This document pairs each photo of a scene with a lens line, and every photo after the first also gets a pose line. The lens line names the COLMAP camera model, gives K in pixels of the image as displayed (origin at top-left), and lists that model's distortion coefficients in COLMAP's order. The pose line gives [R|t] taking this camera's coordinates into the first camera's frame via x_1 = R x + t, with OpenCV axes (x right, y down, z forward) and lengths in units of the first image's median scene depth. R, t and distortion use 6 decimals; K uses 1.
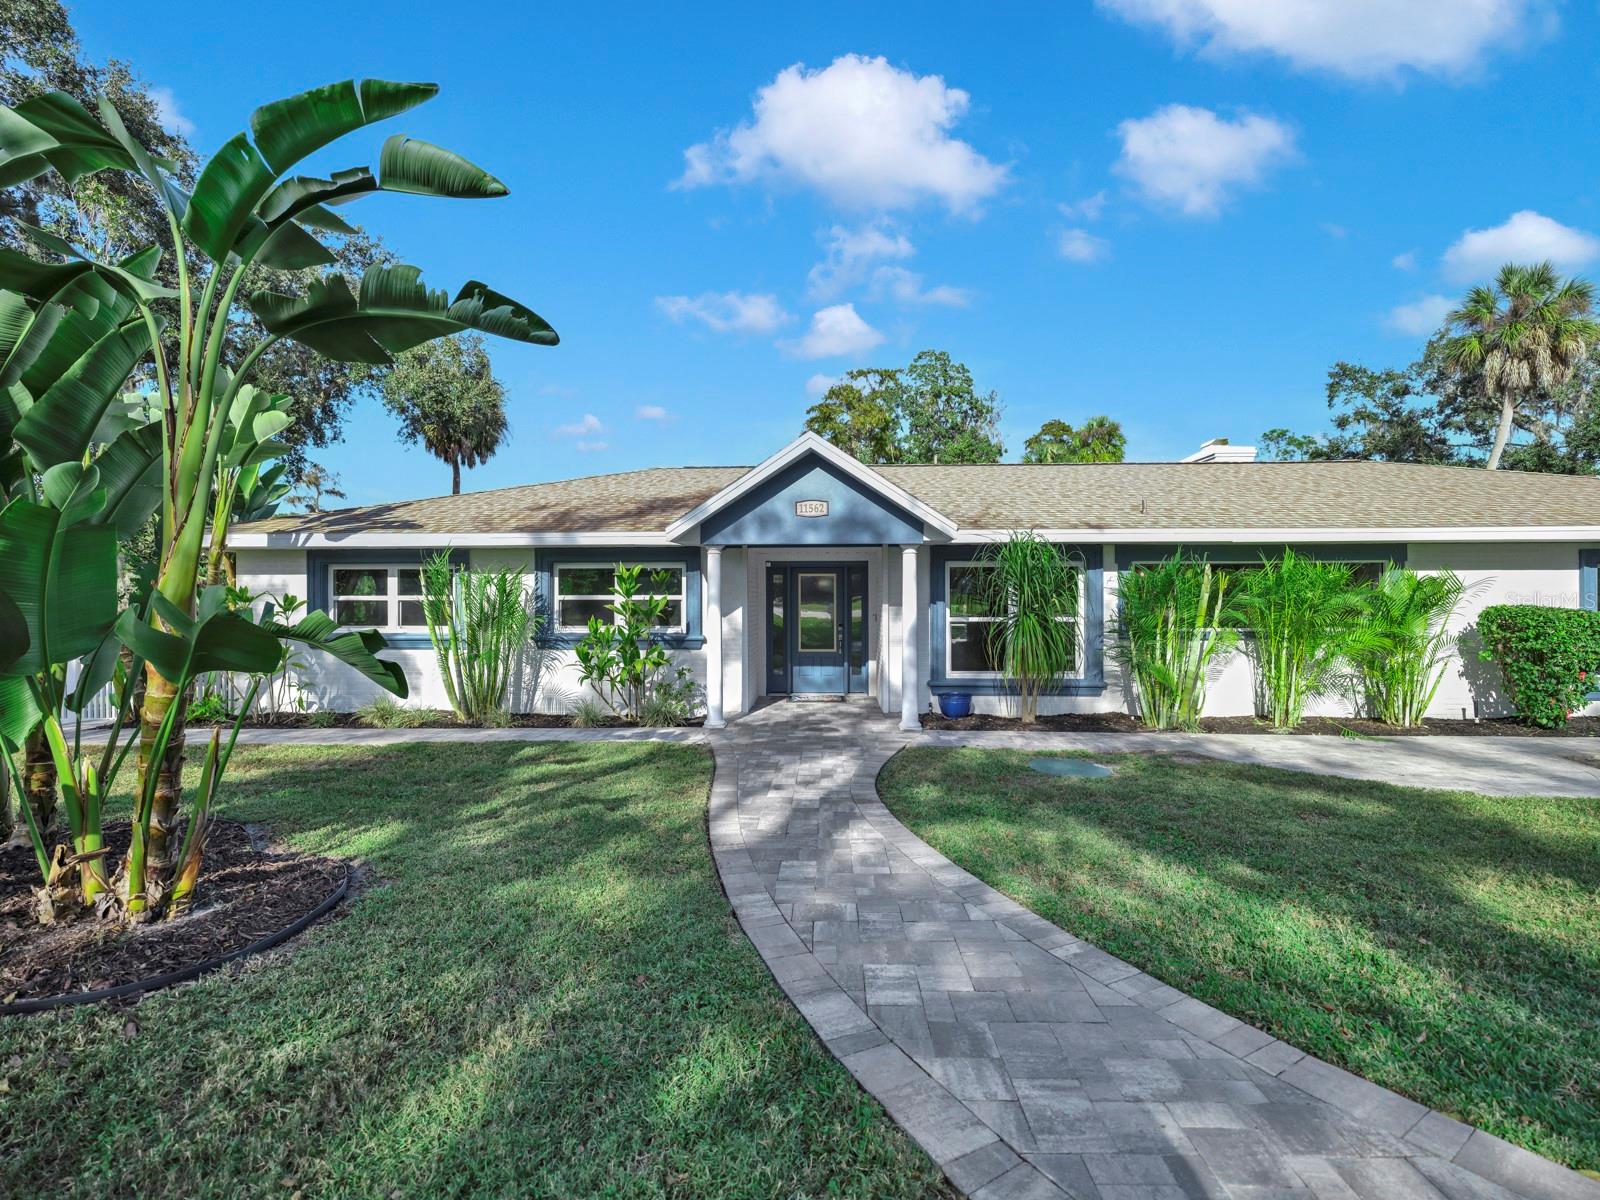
lens RADIAL K [[728.6, 0, 793.7], [0, 728.6, 605.7], [0, 0, 1]] dist [0.001954, -0.000809]
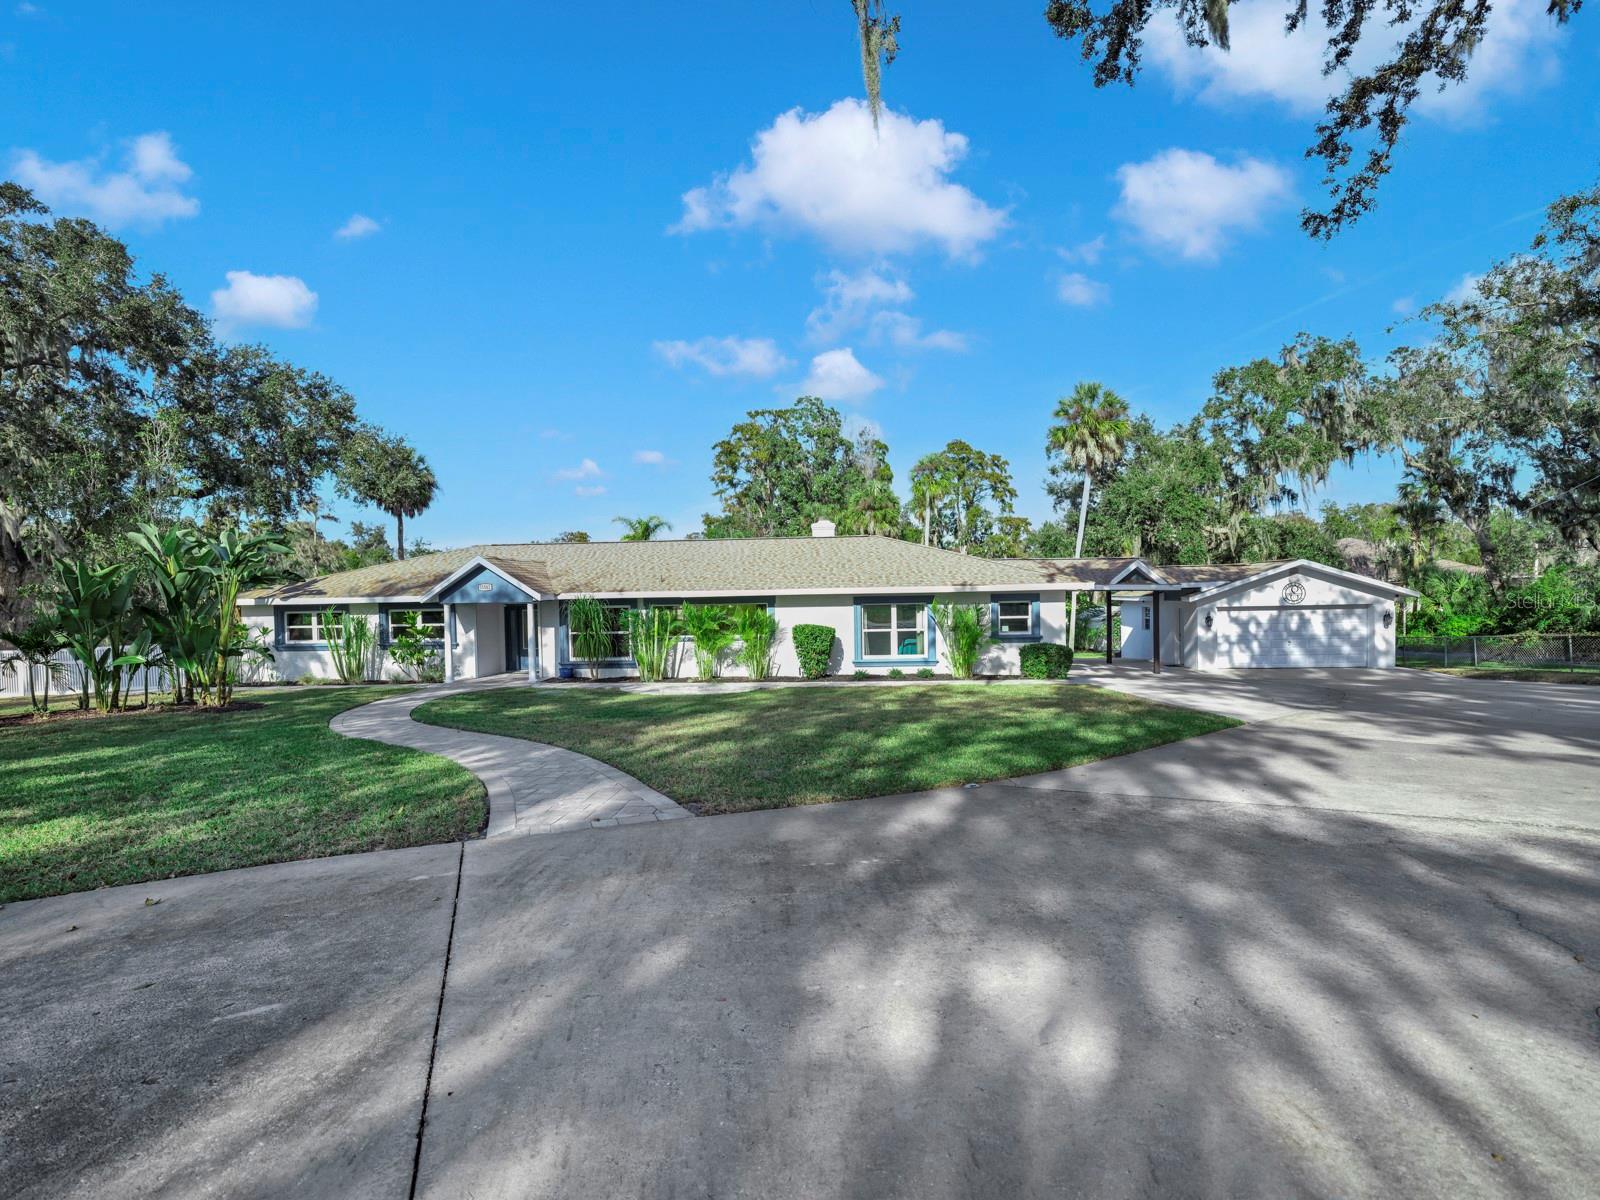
lens RADIAL K [[747.1, 0, 805.3], [0, 747.1, 609.8], [0, 0, 1]] dist [-0.001740, -0.000344]
pose [[0.999729, -0.016003, -0.016895, 0.930664], [0.016266, 0.999747, 0.015550, -0.072155], [0.016642, -0.015821, 0.999736, -1.164496]]
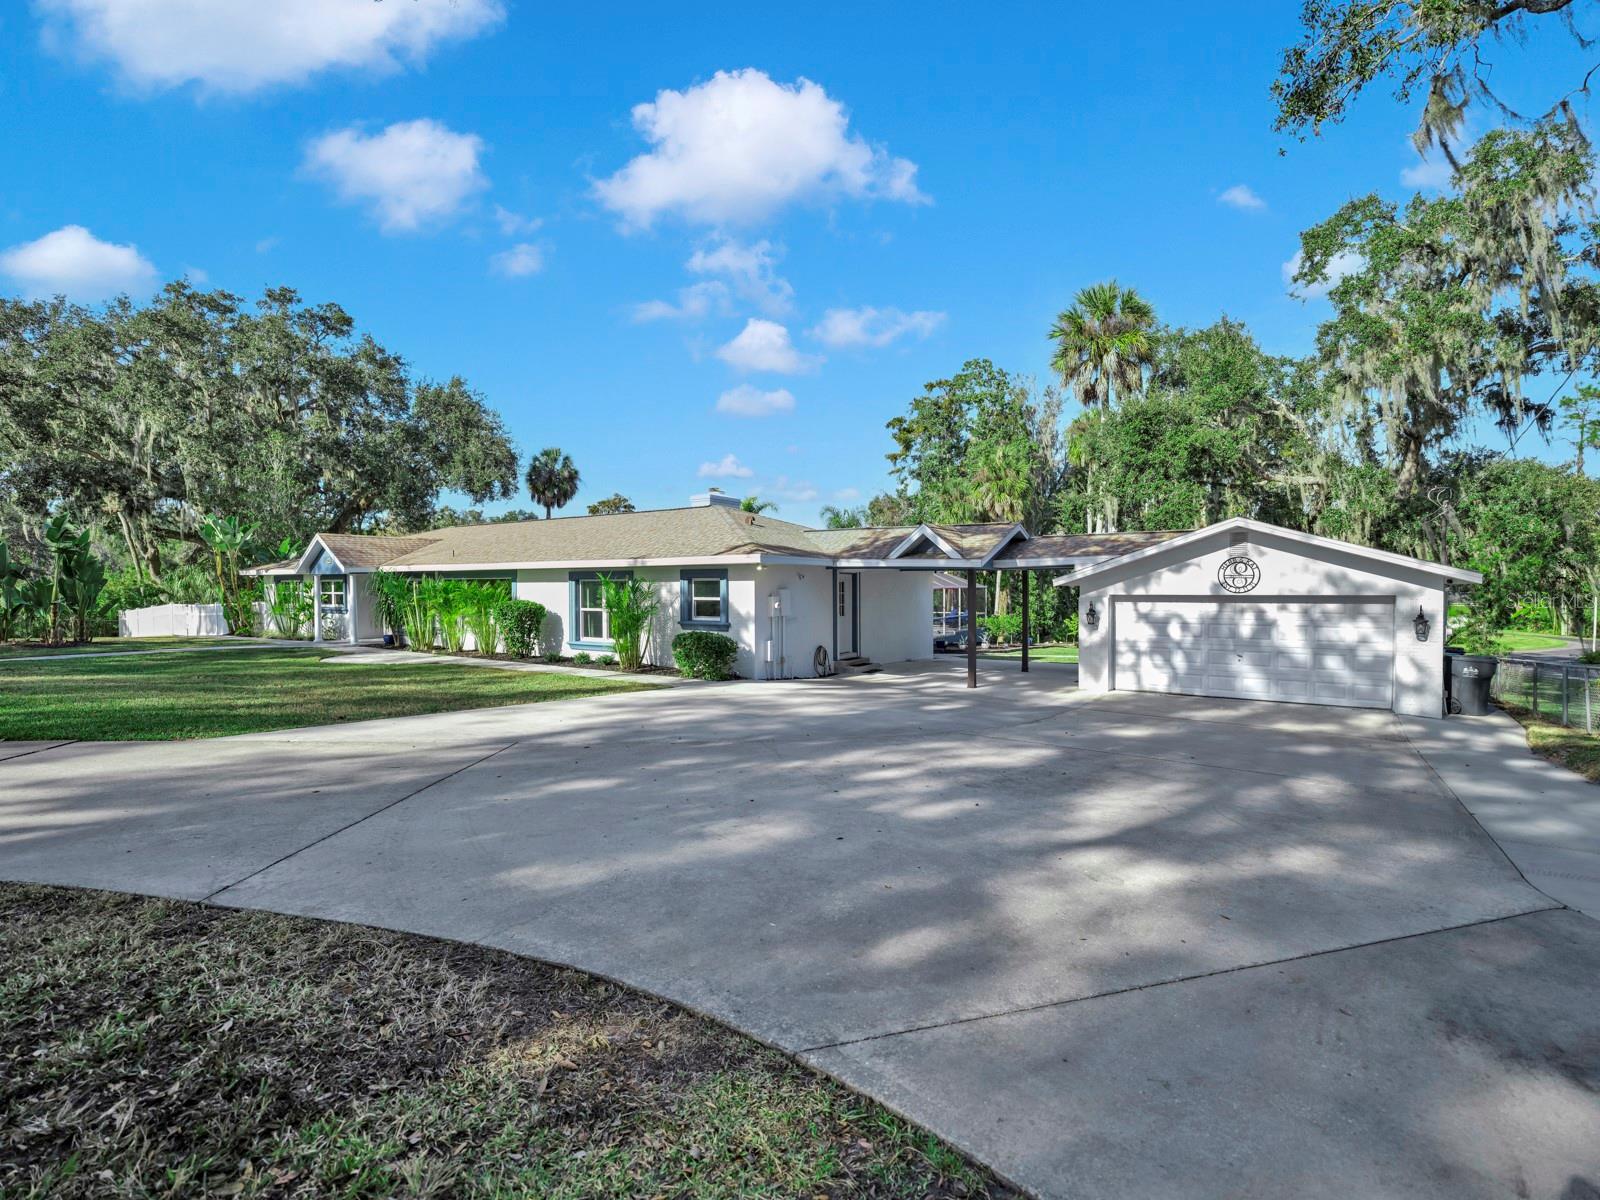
lens RADIAL K [[728.6, 0, 793.7], [0, 728.6, 605.7], [0, 0, 1]] dist [0.001954, -0.000809]
pose [[0.855475, 0.015452, -0.517613, 2.492230], [-0.004356, 0.999734, 0.022646, -0.031220], [0.517825, -0.017118, 0.855315, -0.352464]]
